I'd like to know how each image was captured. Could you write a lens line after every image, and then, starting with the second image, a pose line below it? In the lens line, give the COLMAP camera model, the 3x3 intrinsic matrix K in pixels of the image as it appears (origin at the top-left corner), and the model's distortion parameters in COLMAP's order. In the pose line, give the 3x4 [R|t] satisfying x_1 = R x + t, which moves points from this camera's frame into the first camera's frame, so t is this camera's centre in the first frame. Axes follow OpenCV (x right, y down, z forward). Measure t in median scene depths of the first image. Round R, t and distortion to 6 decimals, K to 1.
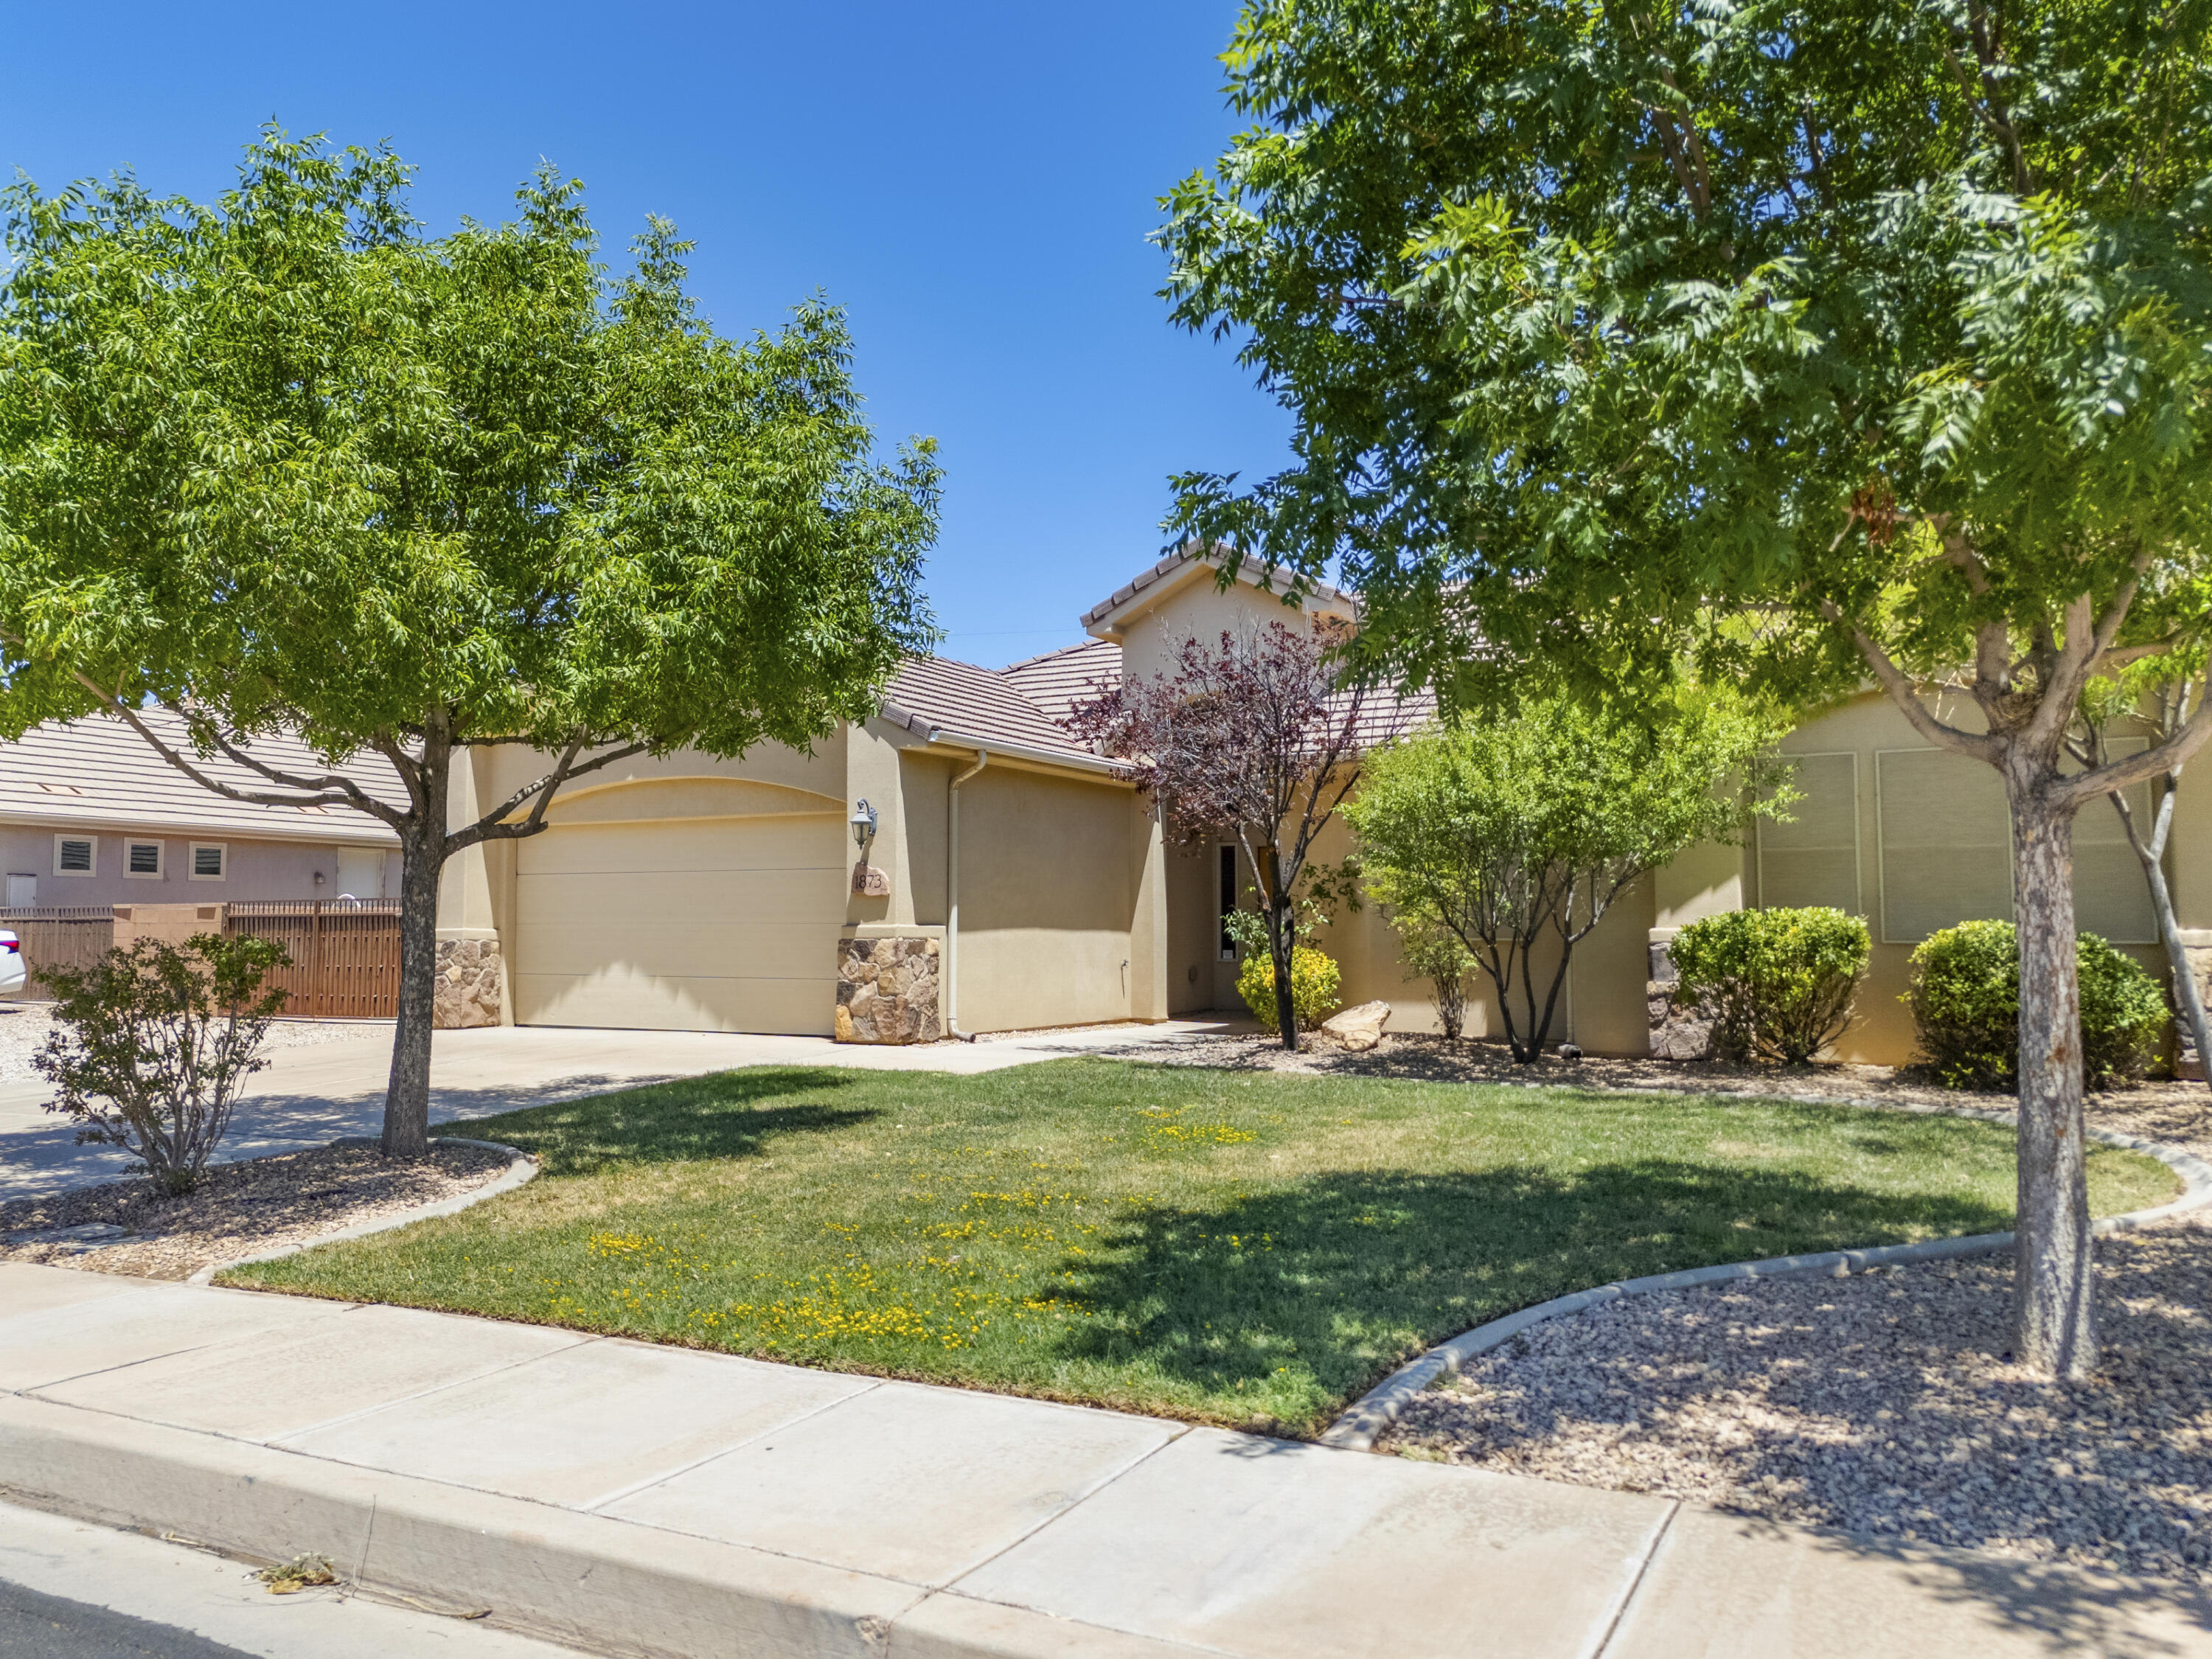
lens RADIAL K [[1601.8, 0, 1118.1], [0, 1601.8, 831.6], [0, 0, 1]] dist [0.043403, -0.006899]
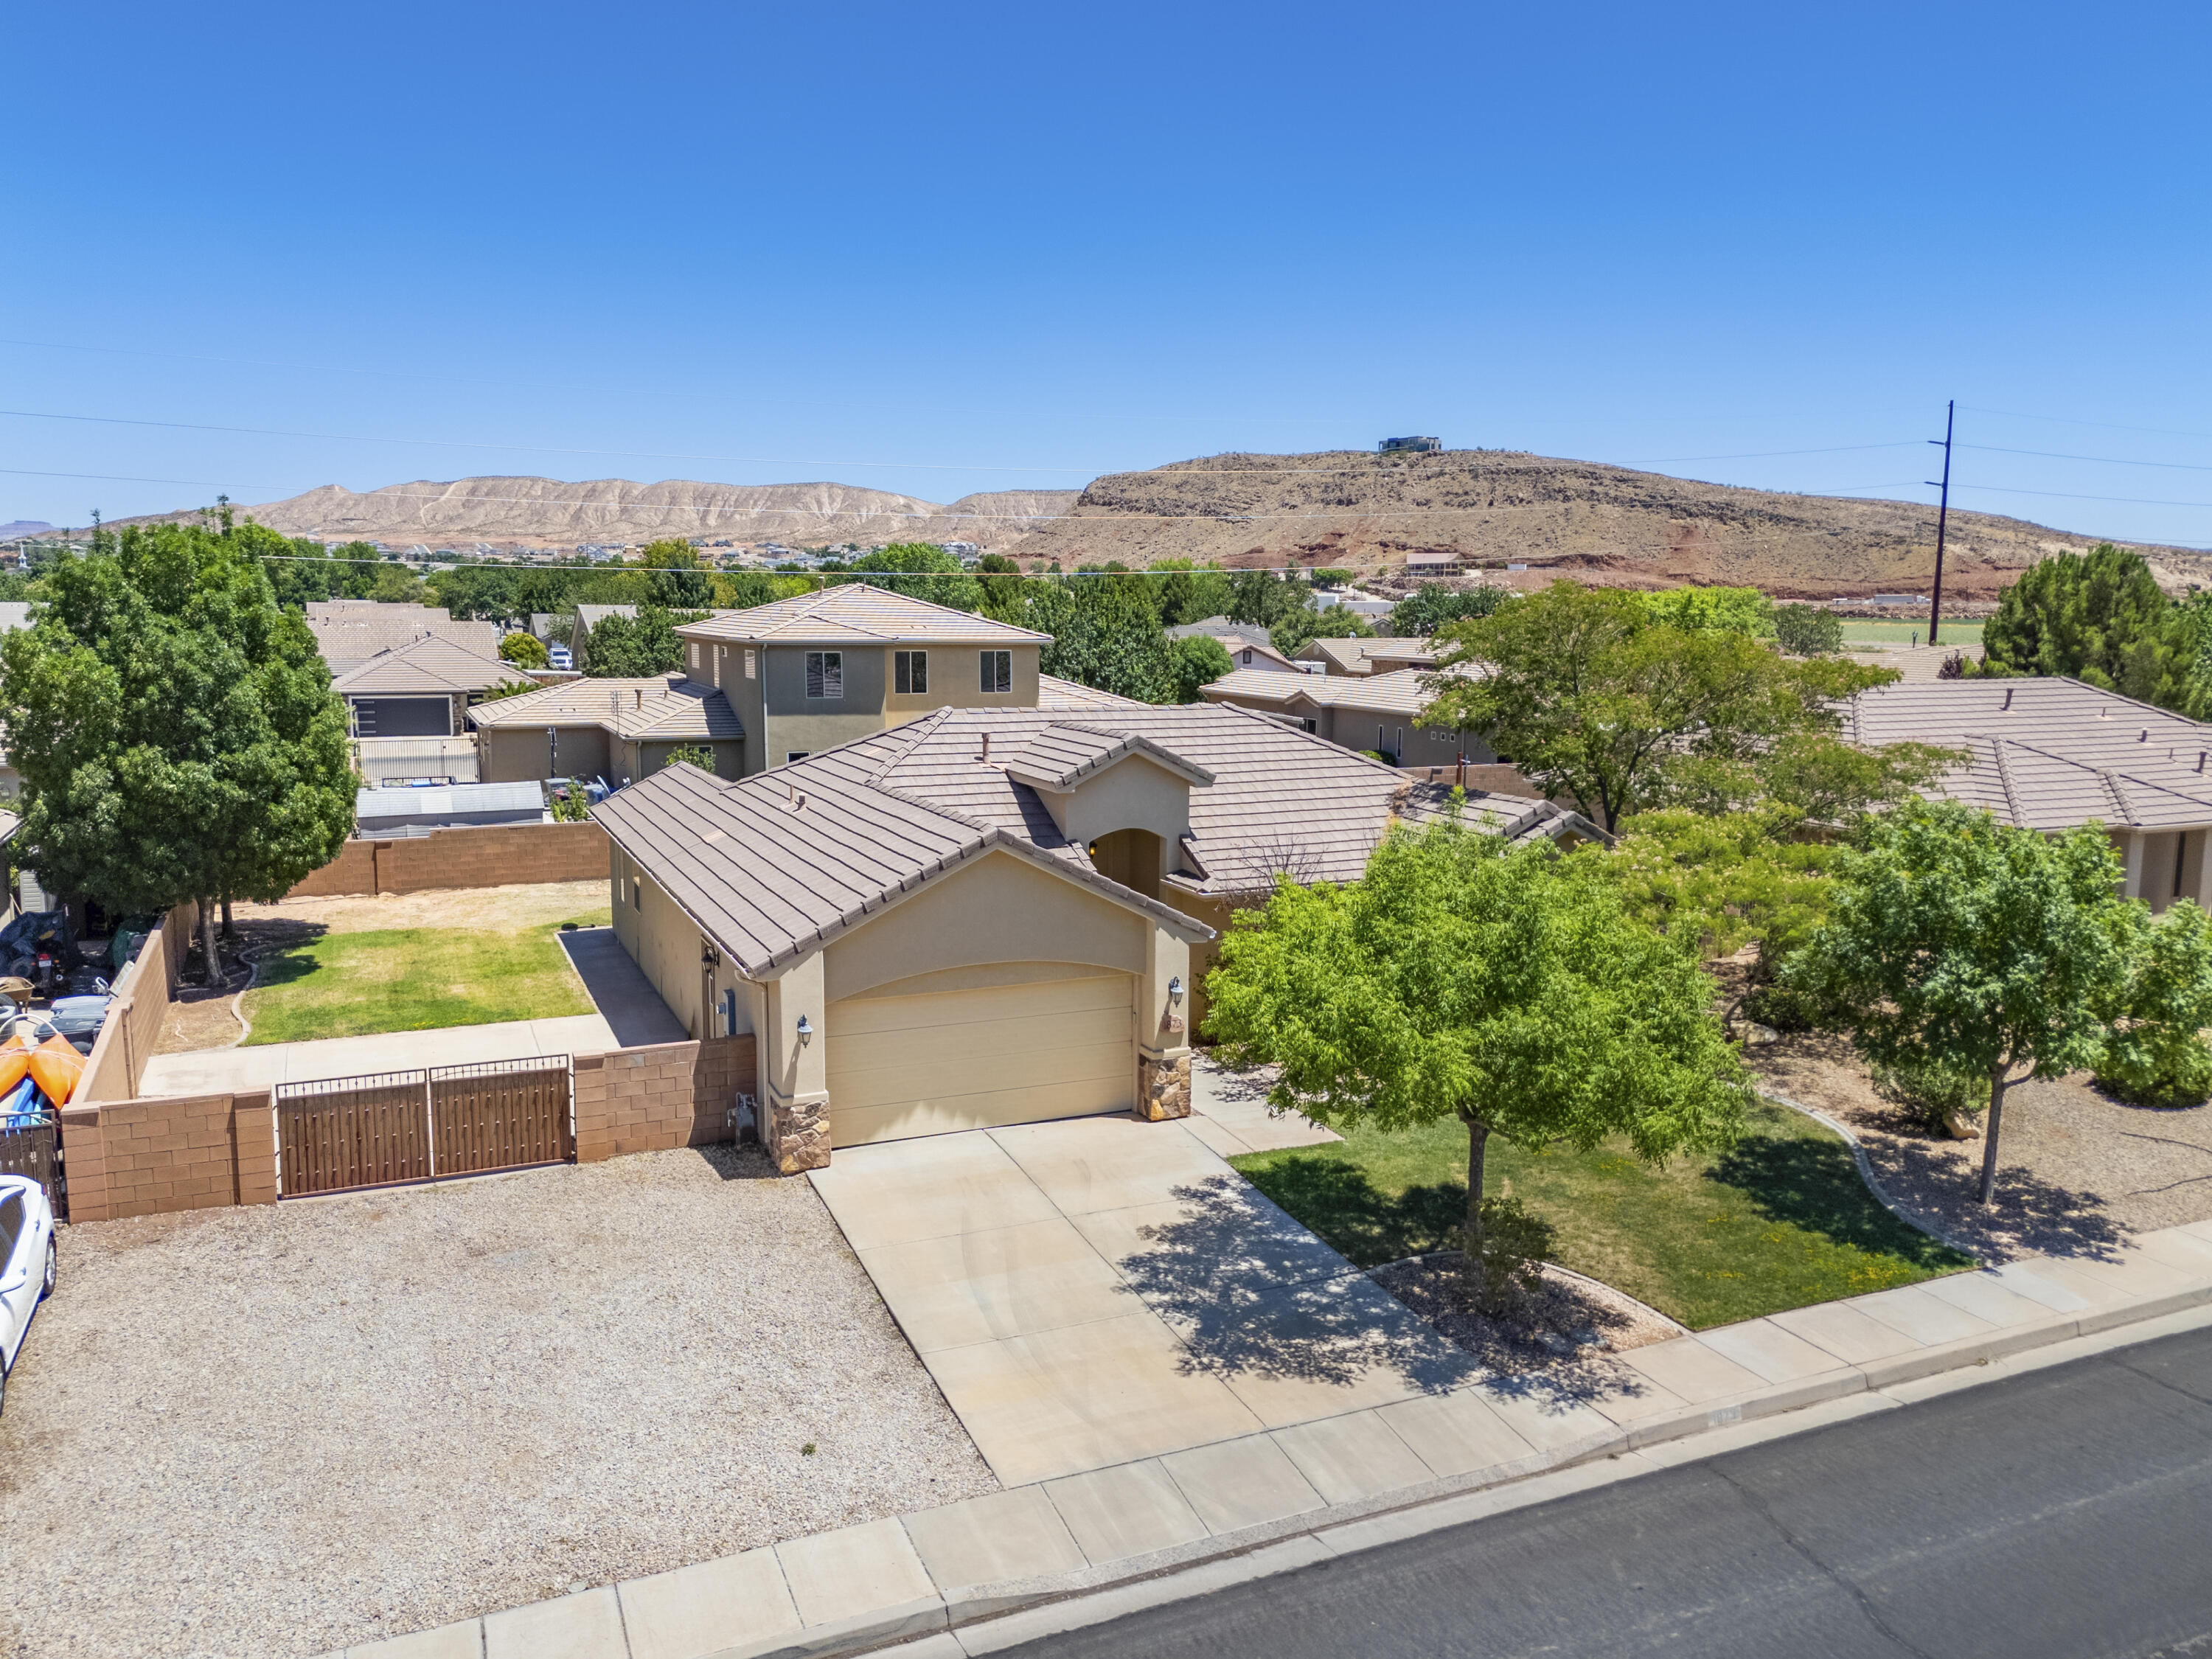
lens RADIAL K [[1601.8, 0, 1118.1], [0, 1601.8, 831.6], [0, 0, 1]] dist [0.043403, -0.006899]
pose [[0.623939, -0.106533, 0.774177, -1.459477], [-0.061211, 0.980958, 0.184320, -0.469378], [-0.779072, -0.162392, 0.605537, 0.072752]]
